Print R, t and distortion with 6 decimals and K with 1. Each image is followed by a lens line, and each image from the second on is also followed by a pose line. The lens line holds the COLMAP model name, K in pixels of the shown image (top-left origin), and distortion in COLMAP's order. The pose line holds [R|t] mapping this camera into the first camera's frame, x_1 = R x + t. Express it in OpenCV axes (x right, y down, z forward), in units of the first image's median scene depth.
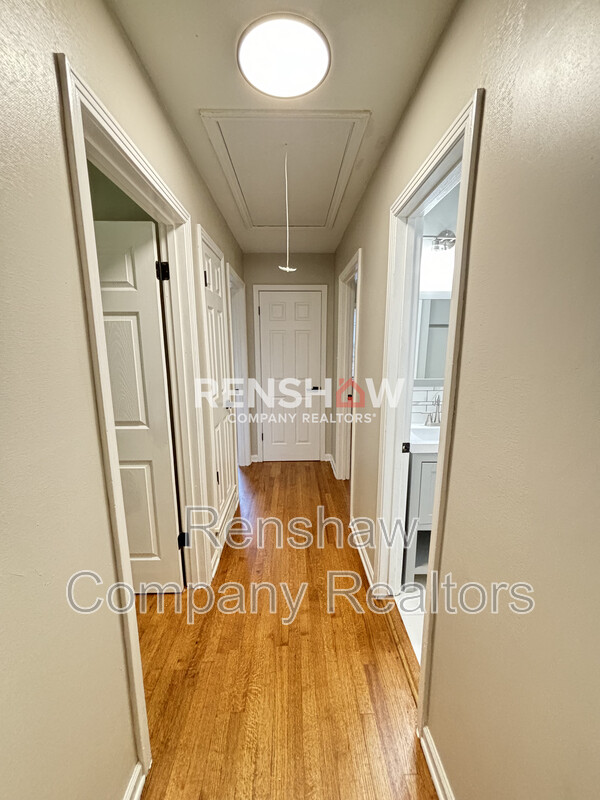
lens RADIAL K [[323.6, 0, 299.5], [0, 323.6, 397.8], [0, 0, 1]] dist [0.001083, 0.000908]
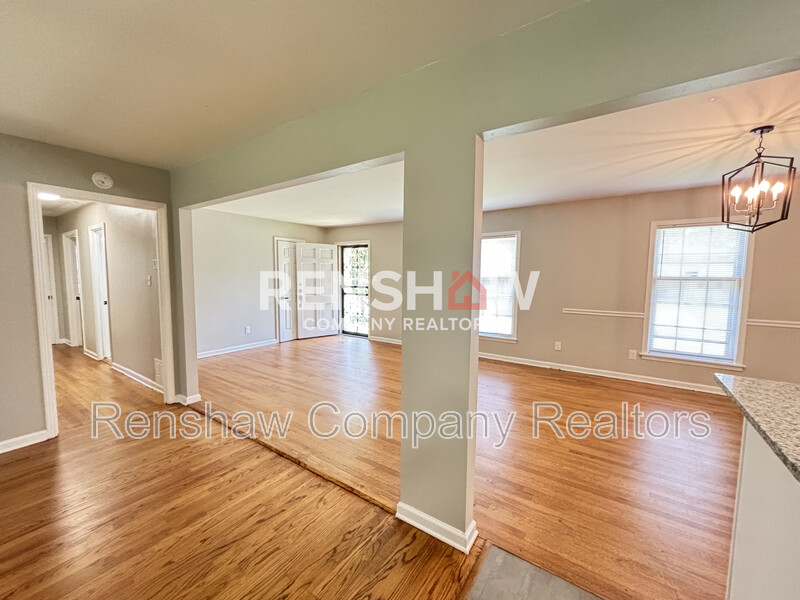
lens RADIAL K [[323.6, 0, 397.8], [0, 323.6, 300.4], [0, 0, 1]] dist [0.001083, 0.000908]
pose [[0.588744, -0.059777, 0.806106, -0.262248], [0.139159, 0.989867, -0.028232, 0.316881], [-0.796250, 0.128799, 0.591097, -1.553331]]
